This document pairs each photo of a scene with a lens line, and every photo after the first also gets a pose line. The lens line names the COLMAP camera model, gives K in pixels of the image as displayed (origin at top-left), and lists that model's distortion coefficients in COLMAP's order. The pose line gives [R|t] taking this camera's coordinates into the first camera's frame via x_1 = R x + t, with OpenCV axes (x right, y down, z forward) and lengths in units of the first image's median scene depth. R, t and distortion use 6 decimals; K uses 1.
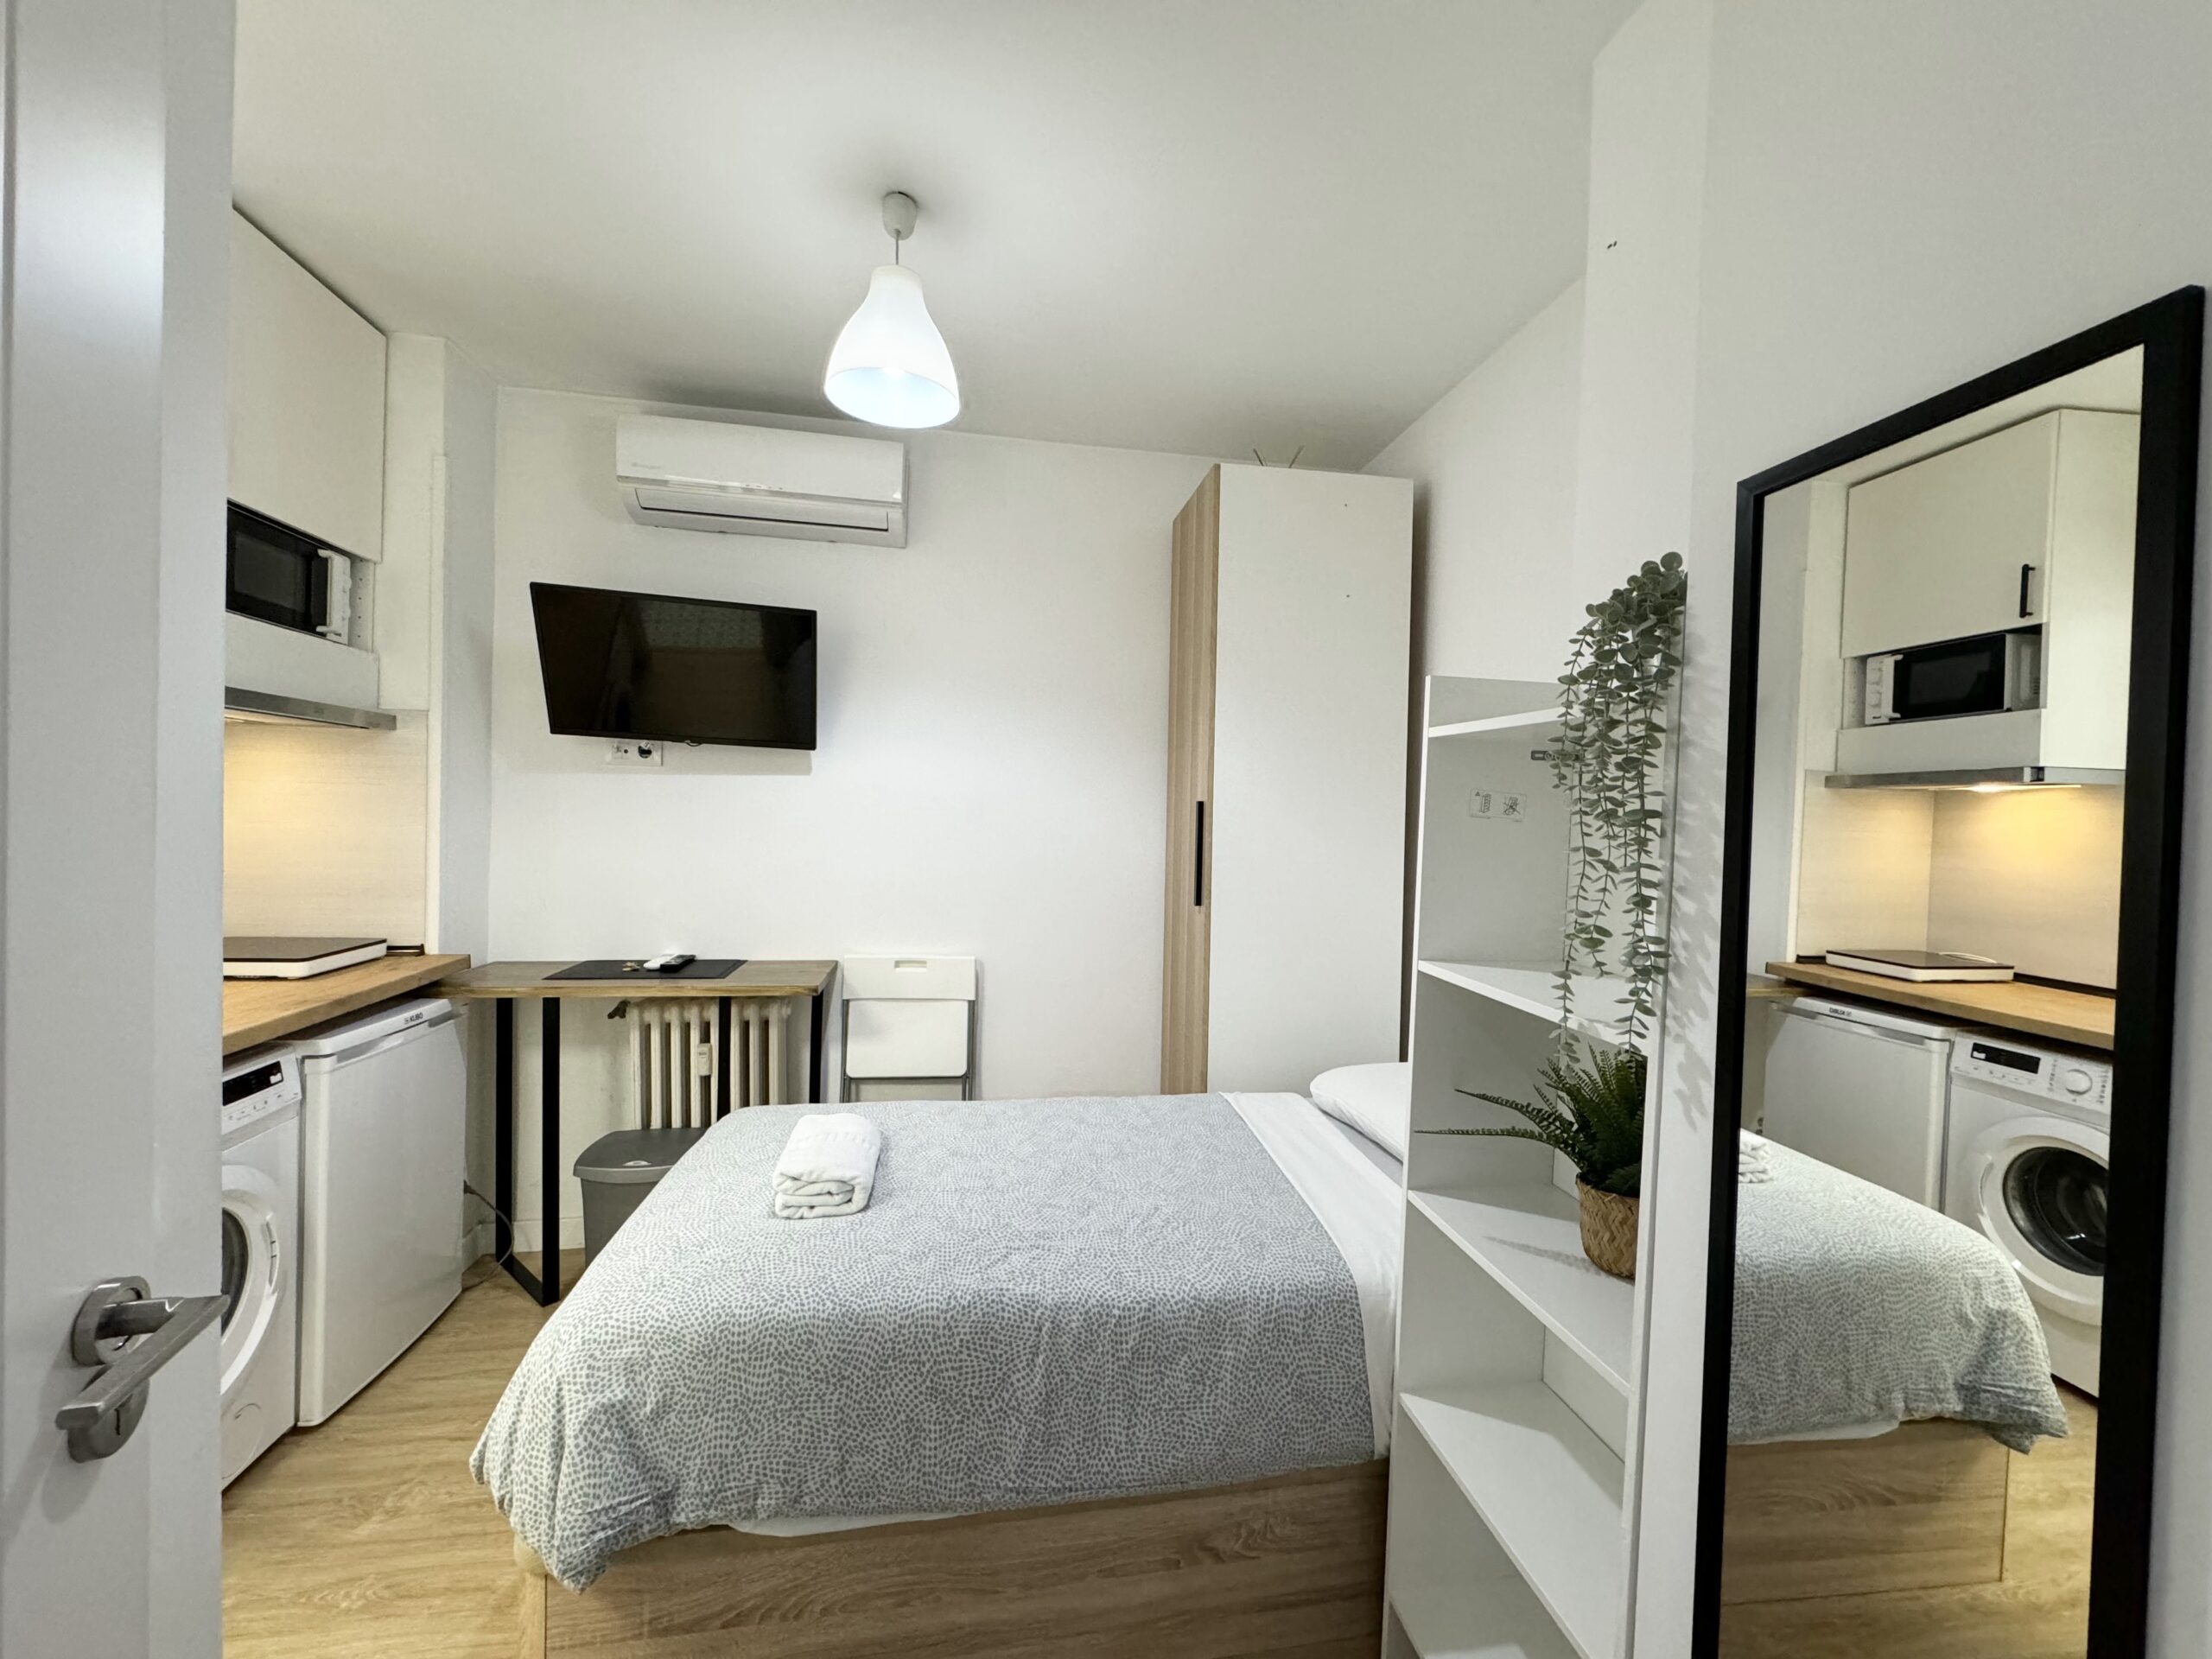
lens RADIAL K [[874.4, 0, 1106.0], [0, 874.4, 829.5], [0, 0, 1]] dist [-0.002215, -0.000032]
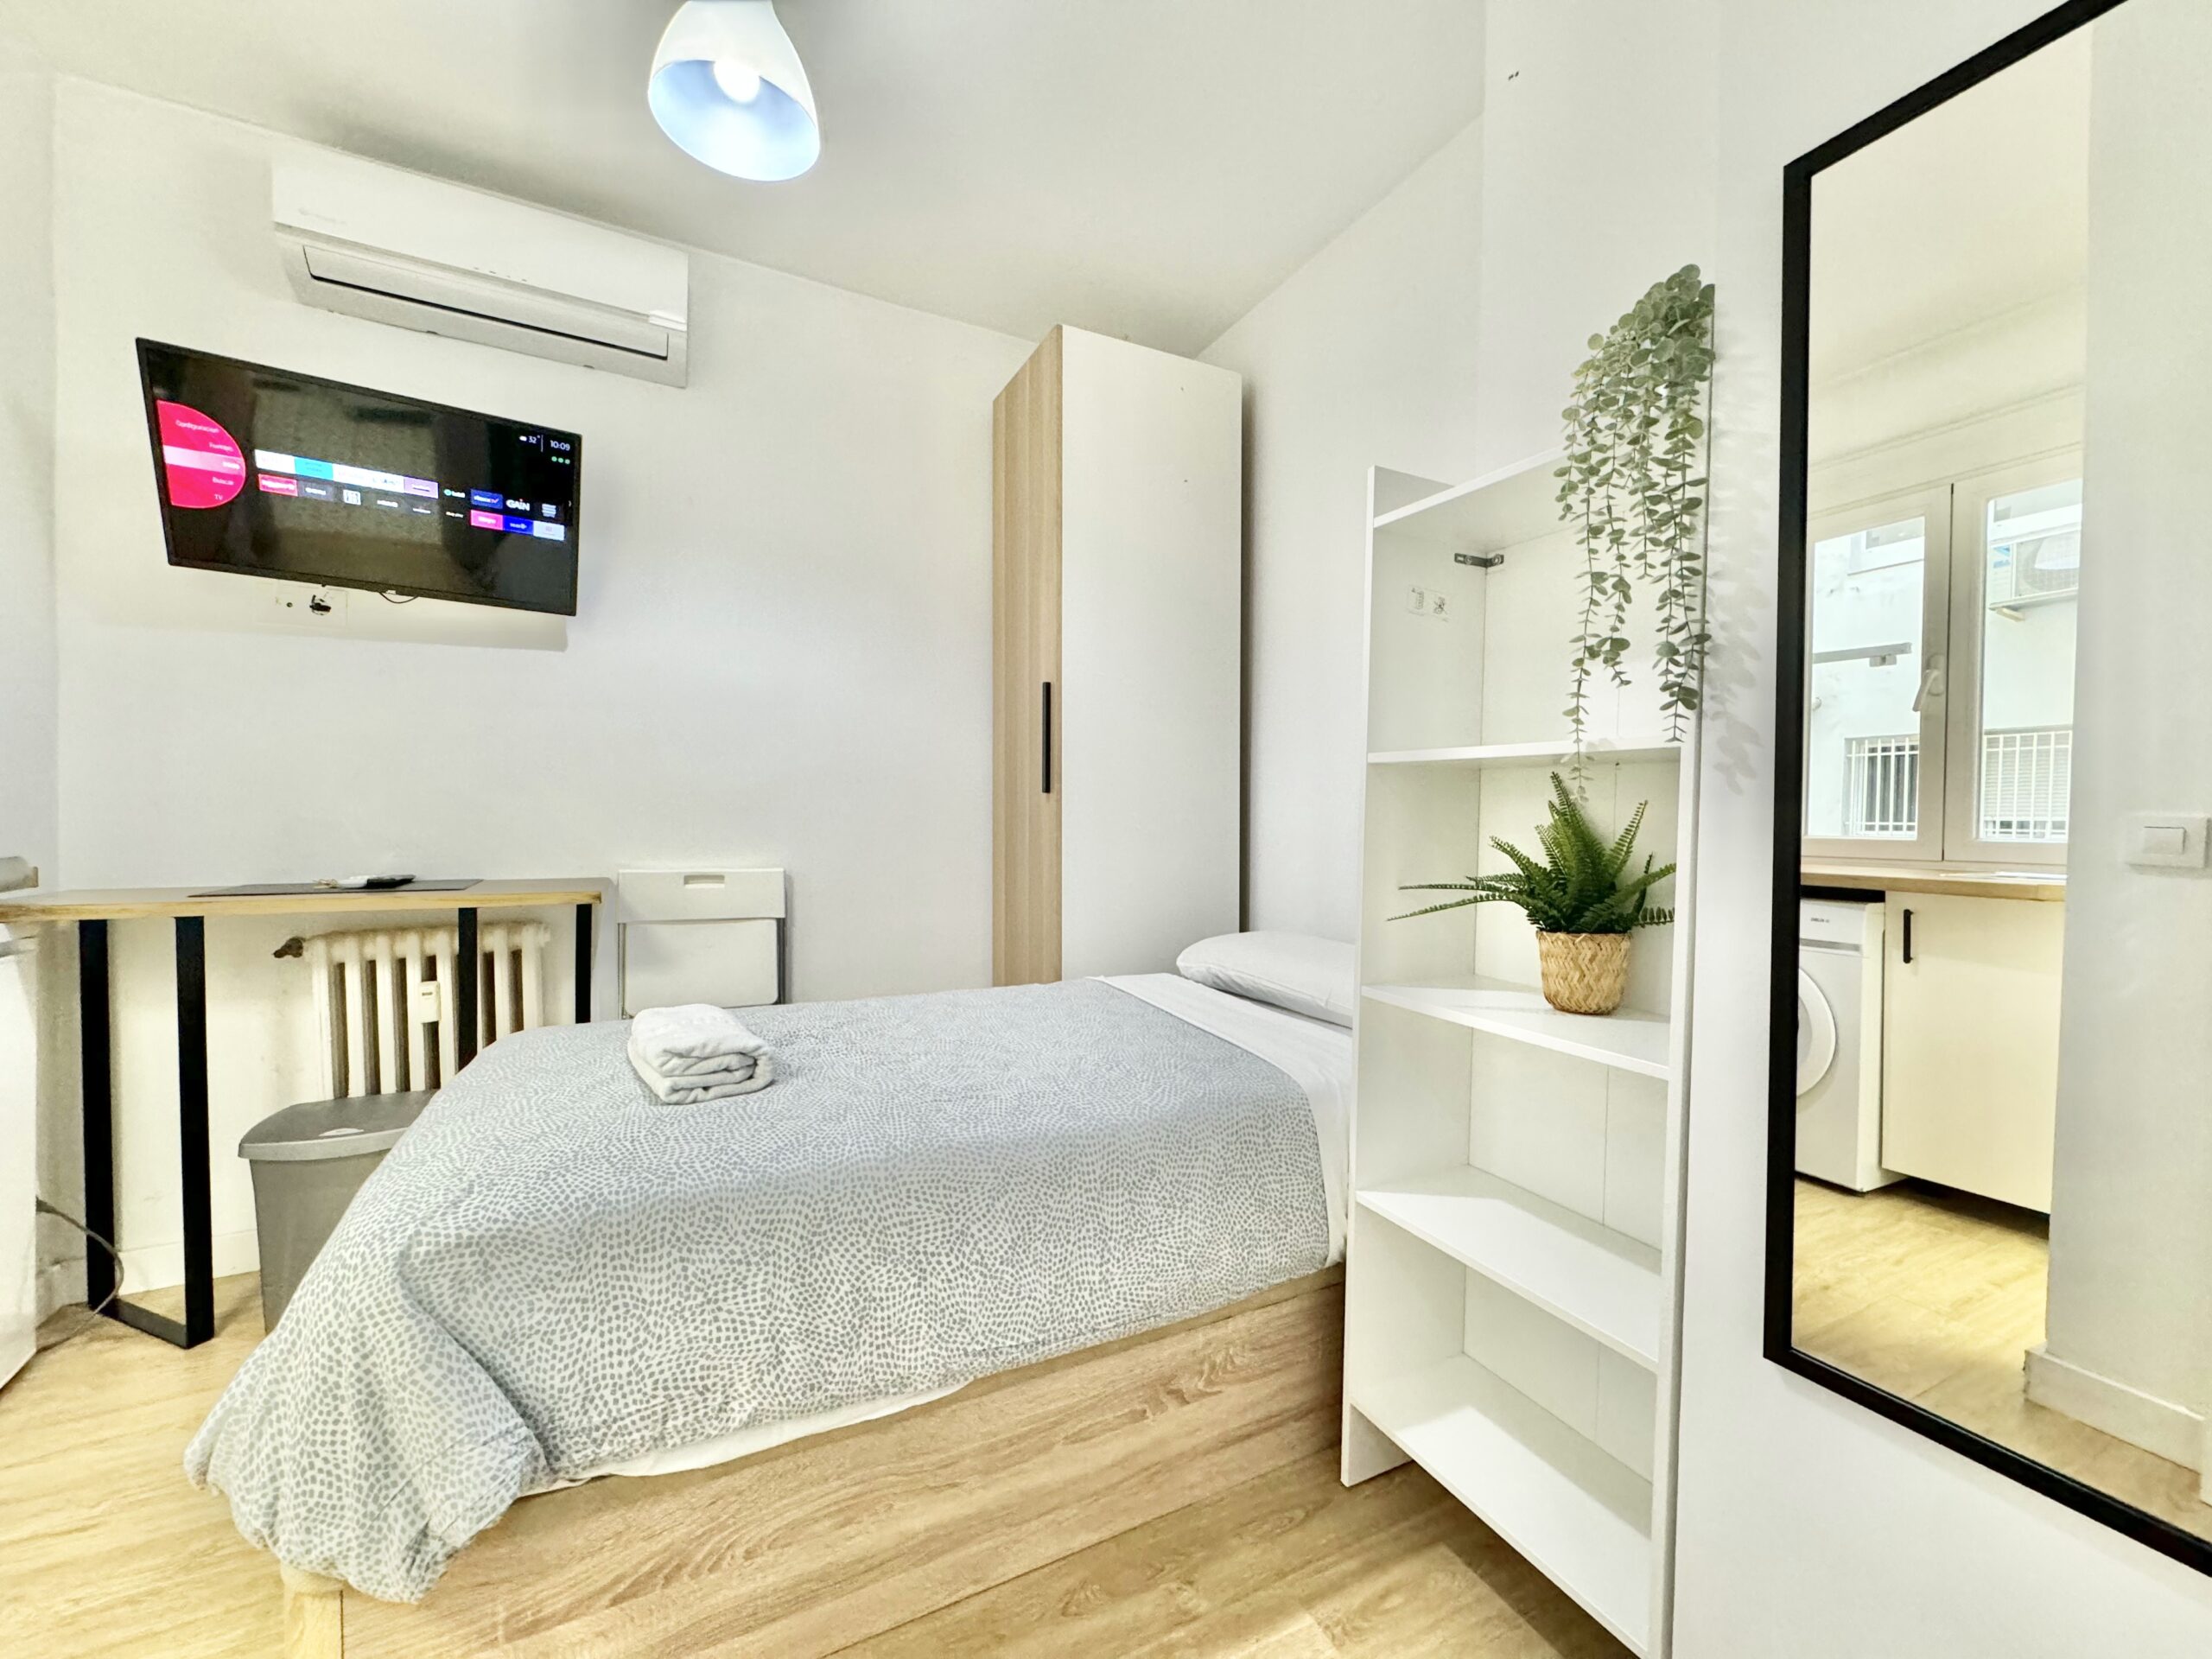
lens RADIAL K [[889.0, 0, 1097.3], [0, 889.0, 827.3], [0, 0, 1]] dist [0.021603, -0.009270]
pose [[0.956869, -0.020133, 0.289823, -0.221763], [0.017999, 0.999788, 0.010027, 0.208389], [-0.289963, -0.004378, 0.957028, 0.110775]]
